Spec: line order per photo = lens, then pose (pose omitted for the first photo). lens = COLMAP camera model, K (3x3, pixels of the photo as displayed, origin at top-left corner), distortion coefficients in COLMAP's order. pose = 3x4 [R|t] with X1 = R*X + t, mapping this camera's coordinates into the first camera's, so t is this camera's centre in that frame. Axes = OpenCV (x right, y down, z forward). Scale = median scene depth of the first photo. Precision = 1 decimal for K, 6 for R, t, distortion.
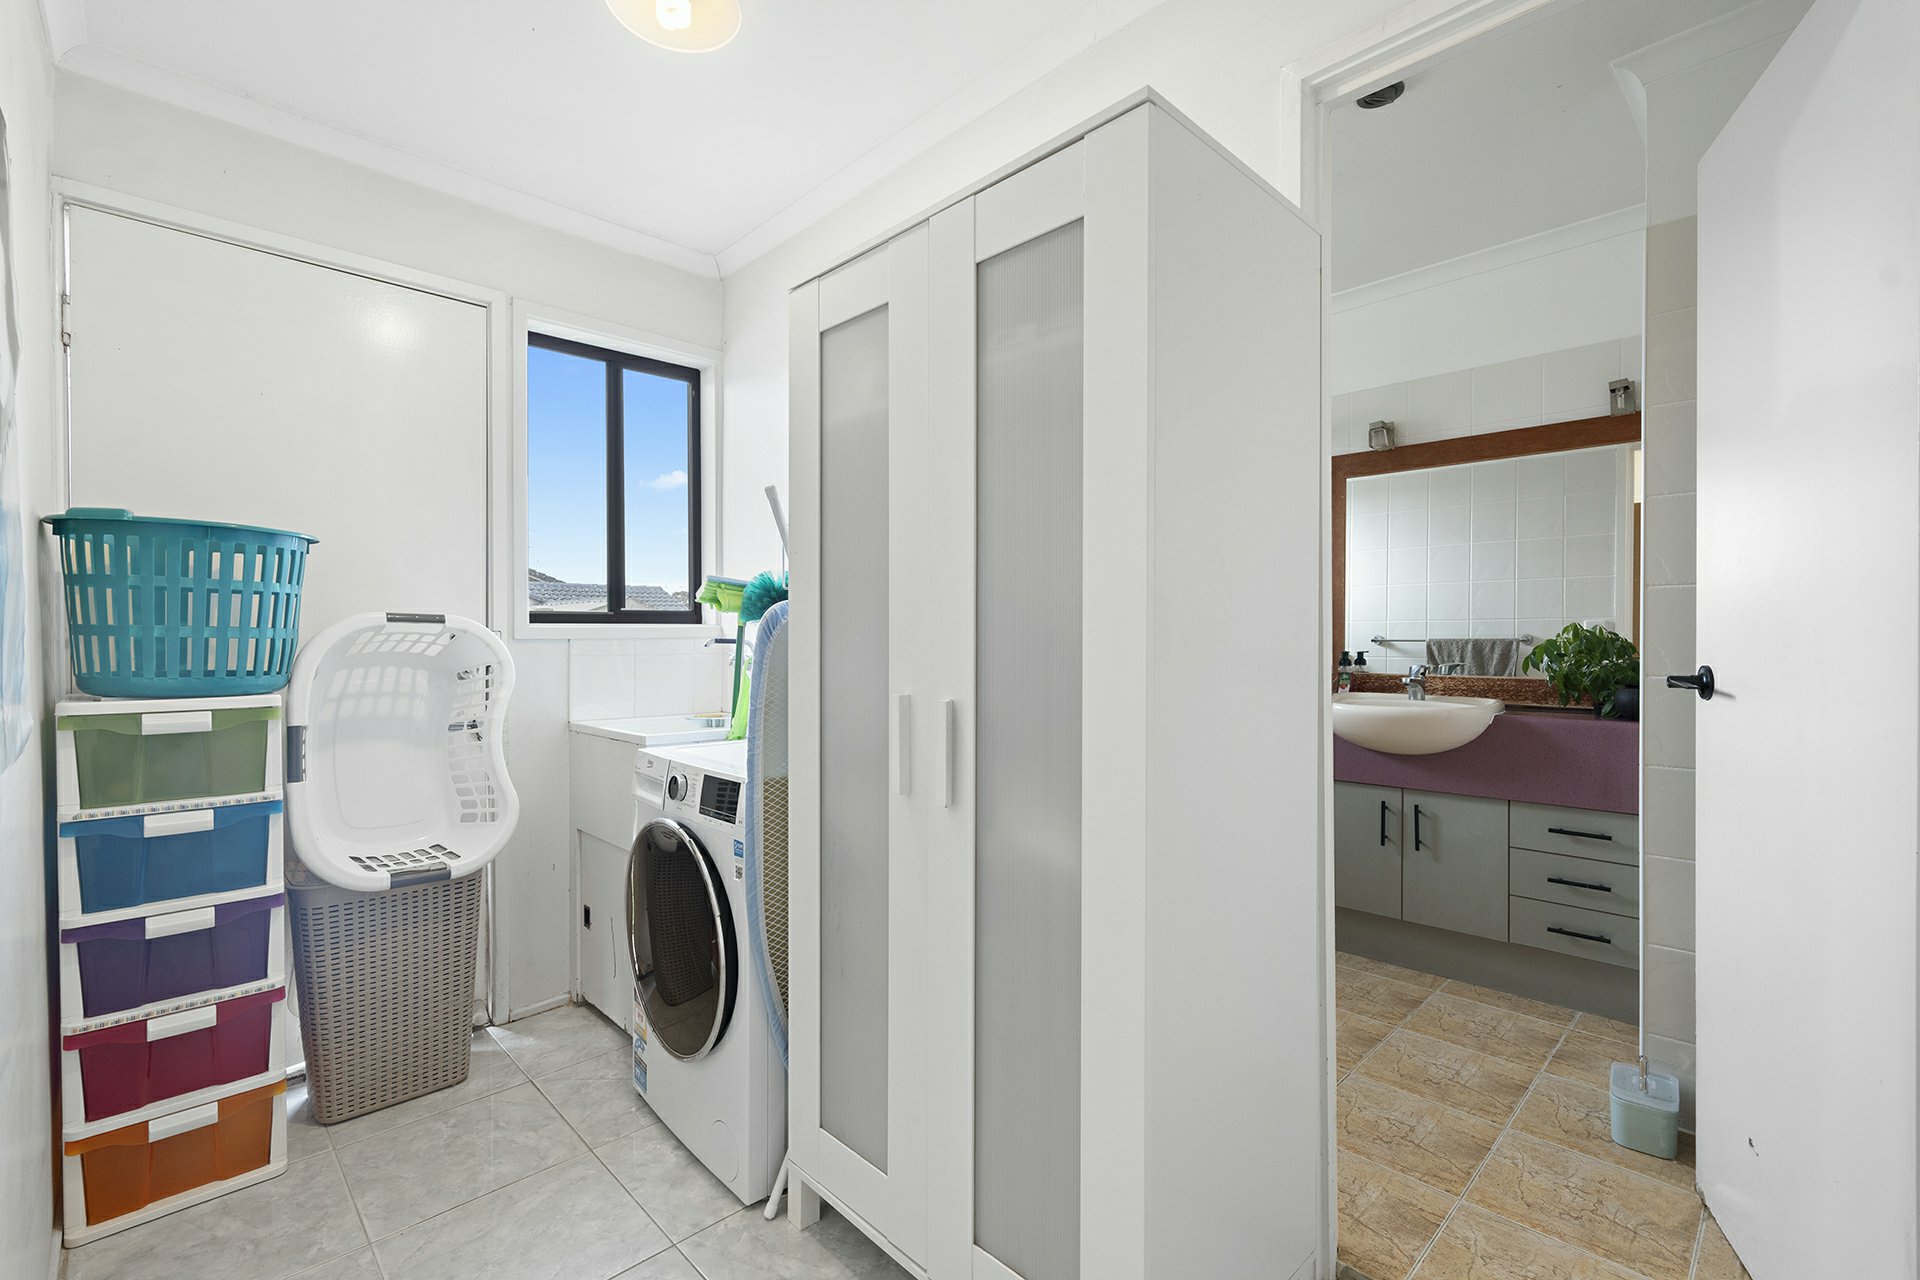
lens RADIAL K [[861.9, 0, 955.0], [0, 861.9, 645.6], [0, 0, 1]] dist [0.001695, -0.000964]
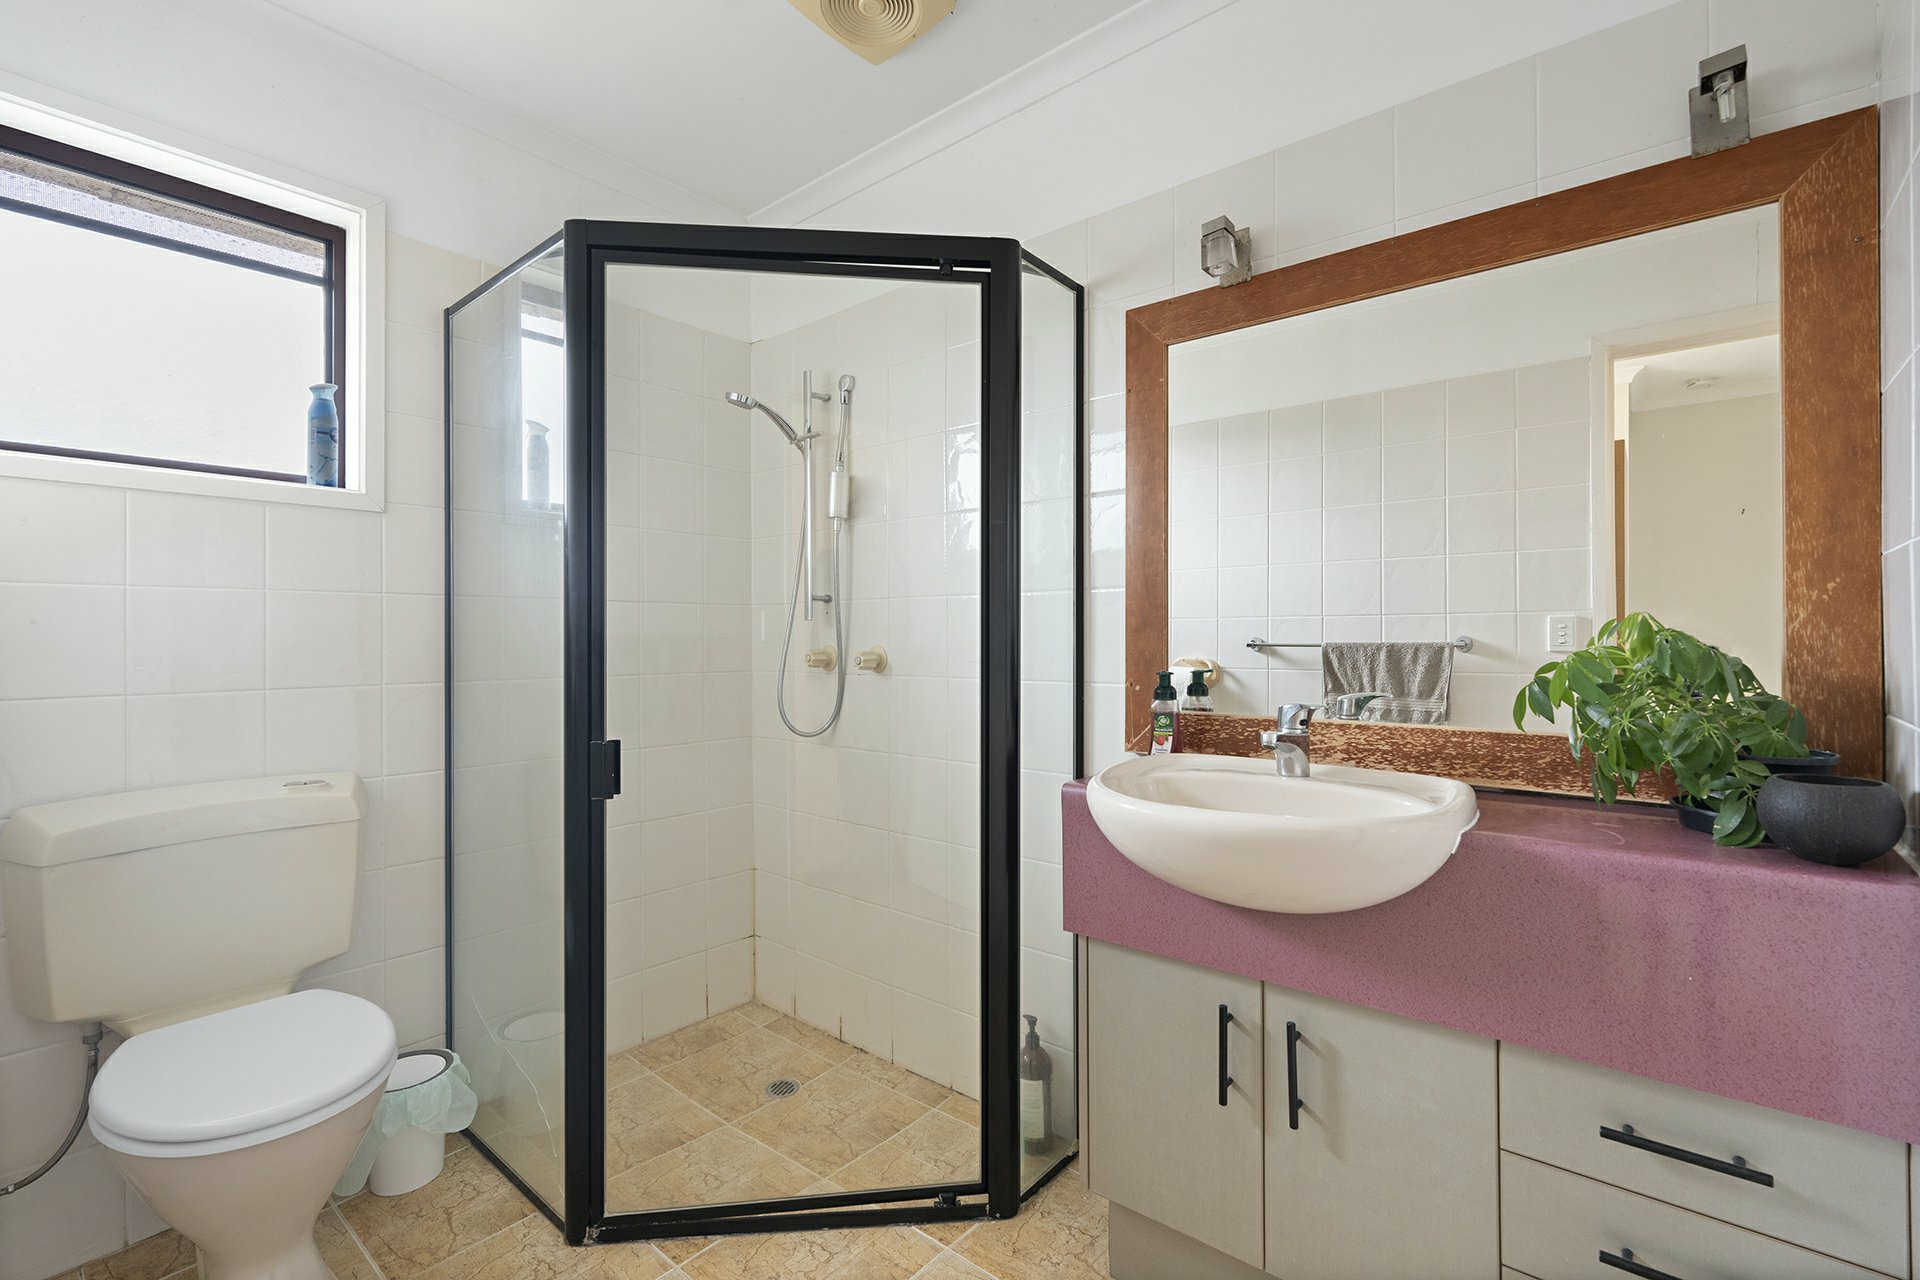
lens RADIAL K [[861.9, 0, 963.8], [0, 861.9, 633.6], [0, 0, 1]] dist [0.001695, -0.000964]
pose [[0.995240, -0.002175, 0.097431, 0.304224], [0.003642, 0.999883, -0.014881, -0.009487], [-0.097387, 0.015165, 0.995131, 0.535513]]
